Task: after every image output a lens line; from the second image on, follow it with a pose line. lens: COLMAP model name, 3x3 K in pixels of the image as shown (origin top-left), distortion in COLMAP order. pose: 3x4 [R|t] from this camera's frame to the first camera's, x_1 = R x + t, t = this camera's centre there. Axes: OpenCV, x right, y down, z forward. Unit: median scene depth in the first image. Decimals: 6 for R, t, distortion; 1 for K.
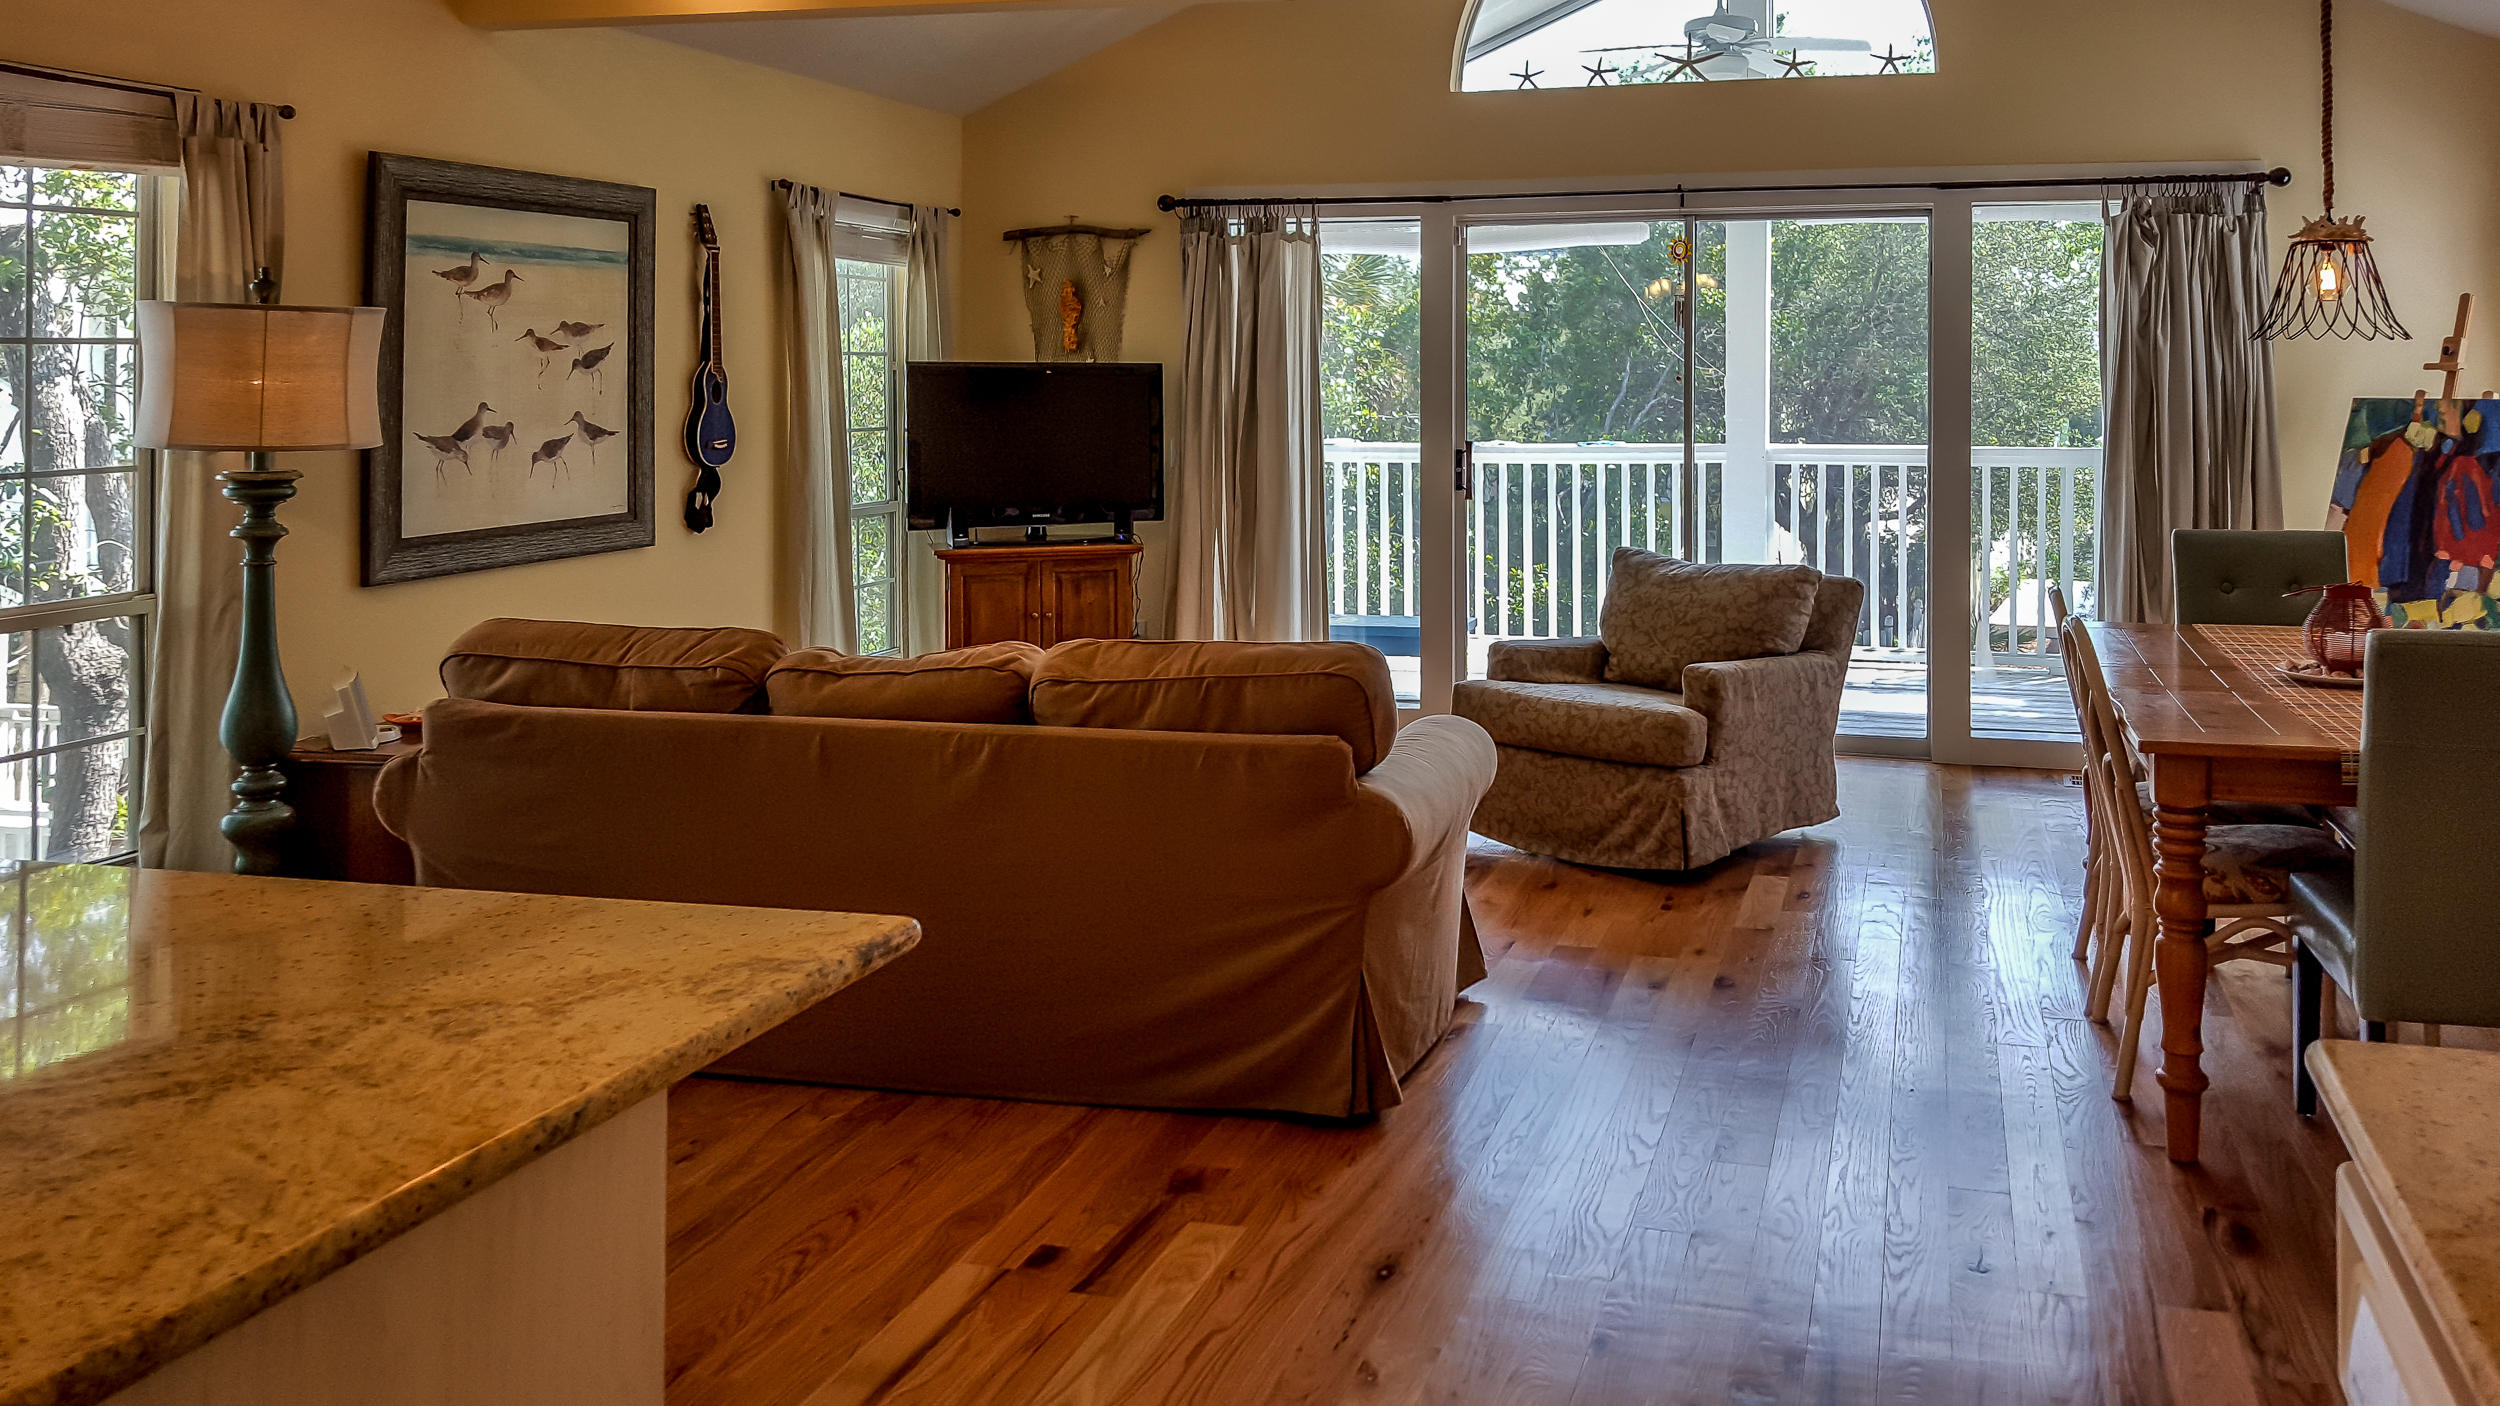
lens RADIAL K [[1949.0, 0, 1469.9], [0, 1949.0, 393.6], [0, 0, 1]] dist [0.049419, -0.006312]
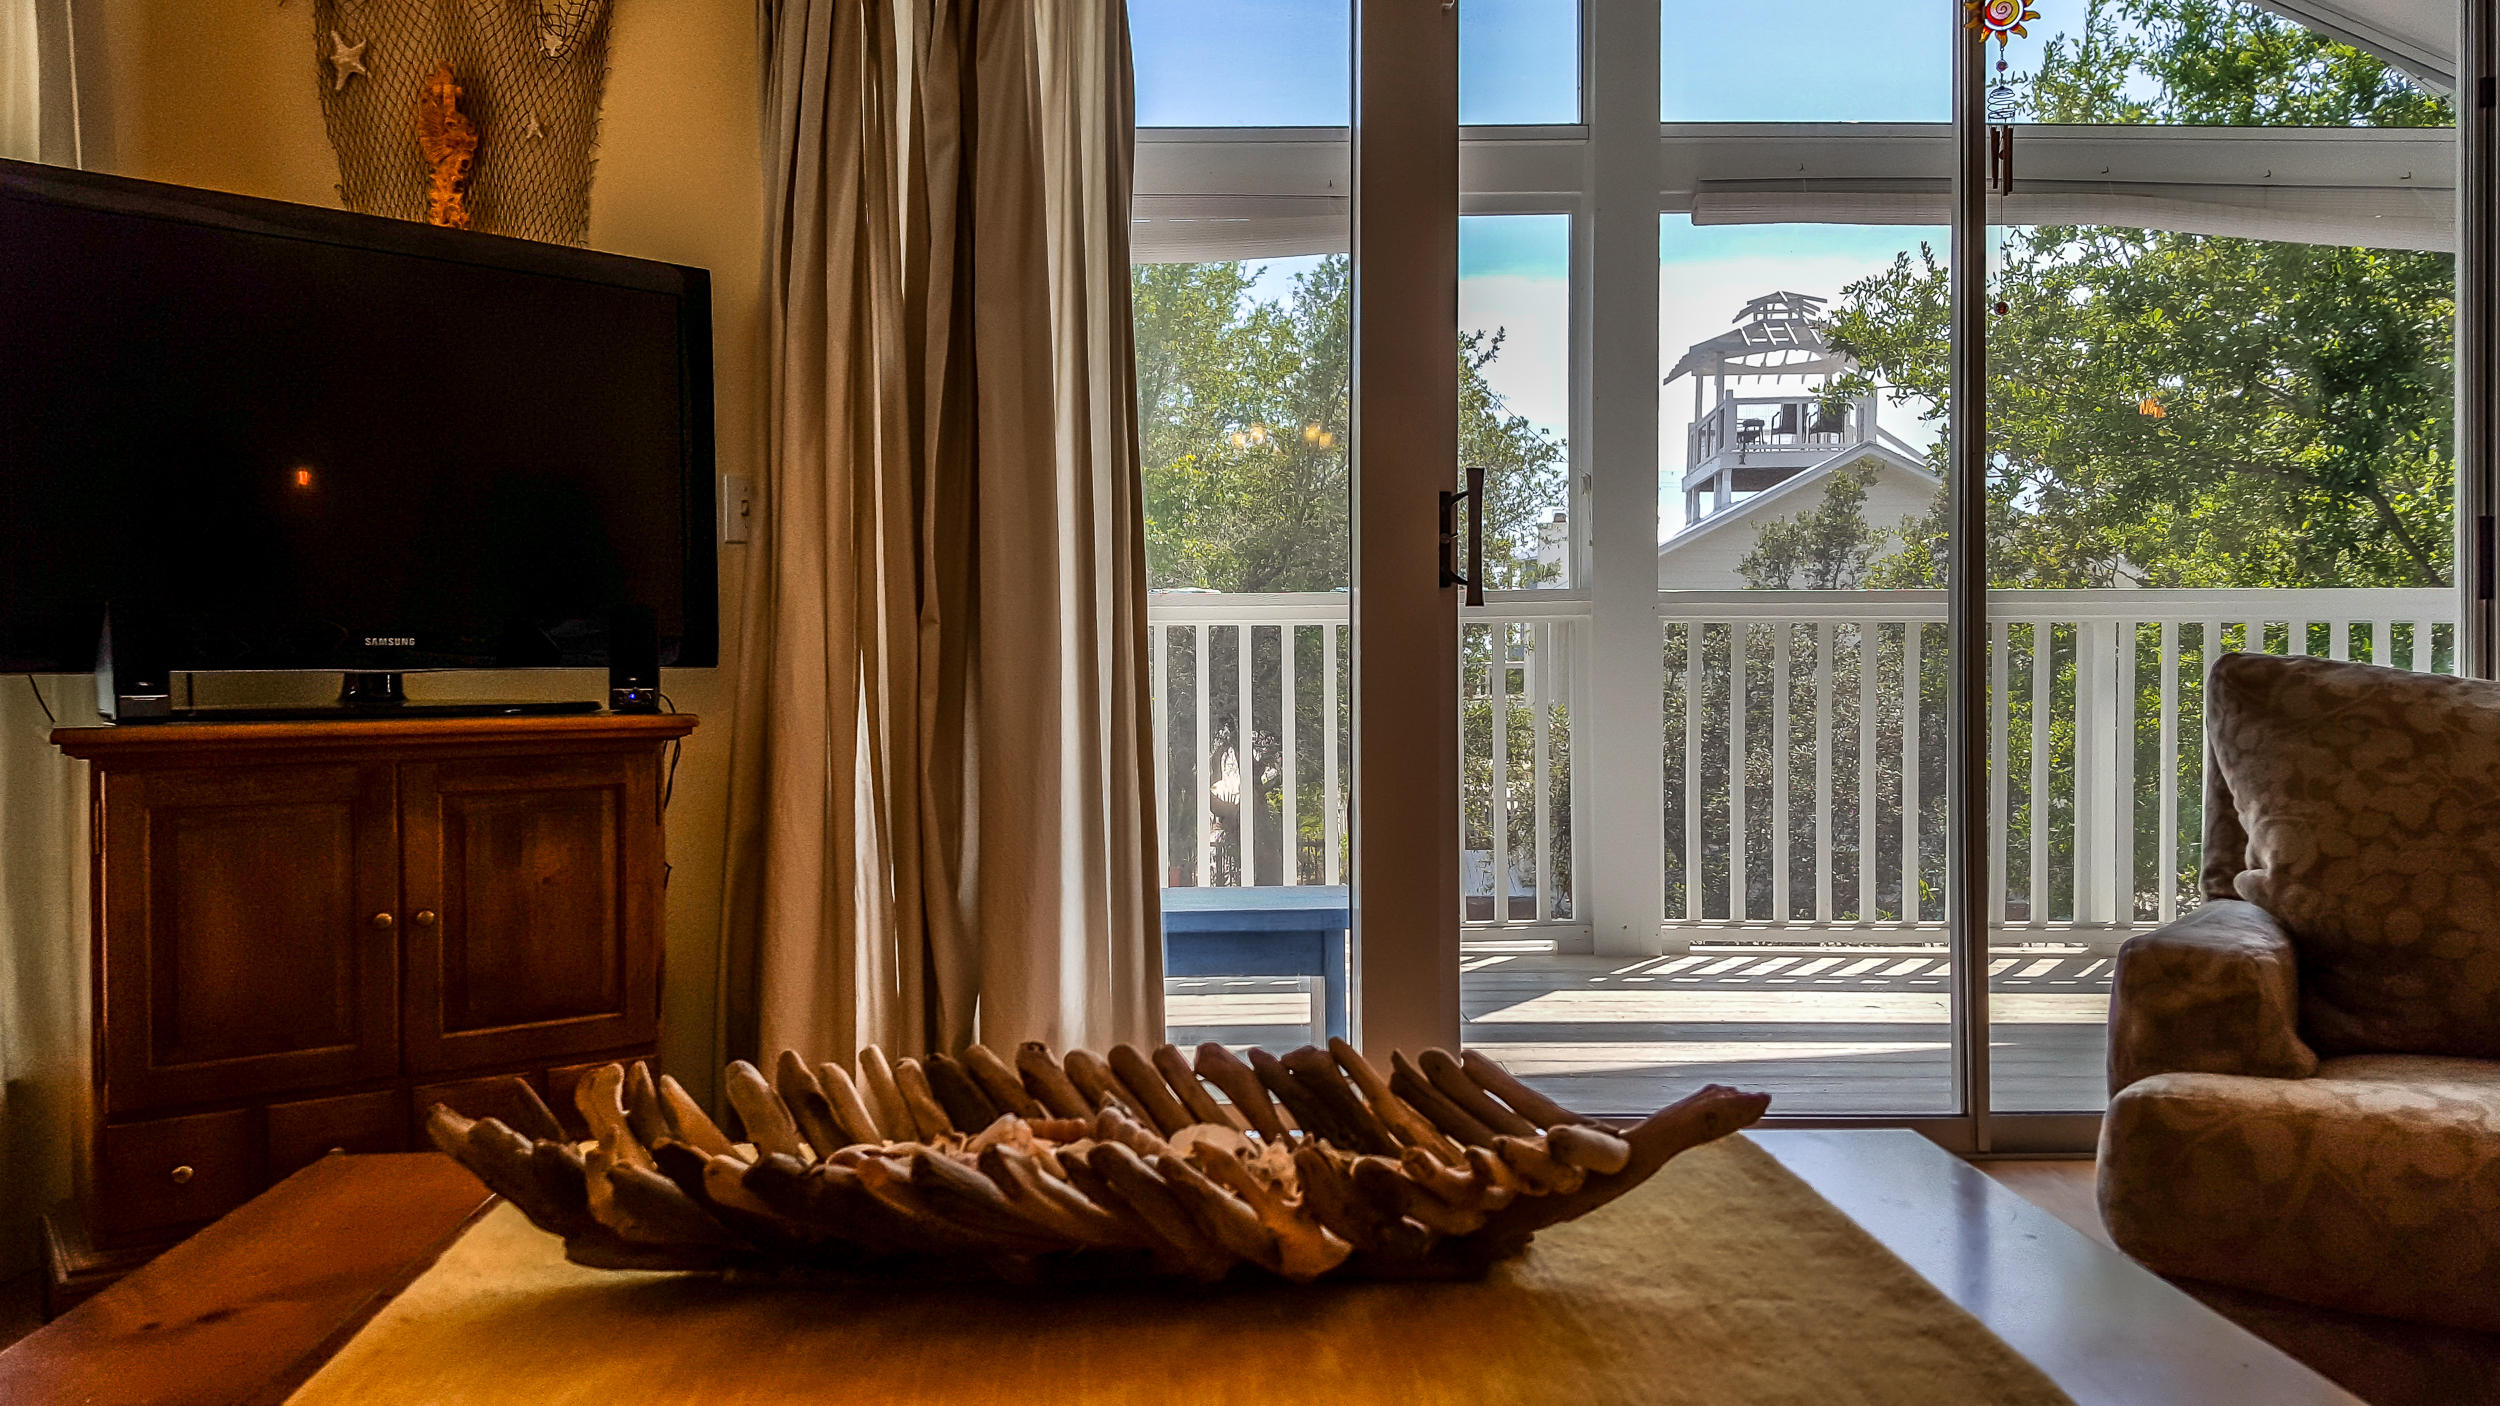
lens RADIAL K [[1877.5, 0, 1275.5], [0, 1877.5, 692.2], [0, 0, 1]] dist [0.157567, -0.246556]
pose [[0.964167, -0.009973, 0.265108, -0.191451], [0.008308, 0.999938, 0.007401, 0.085882], [-0.265166, -0.004933, 0.964190, 0.753299]]
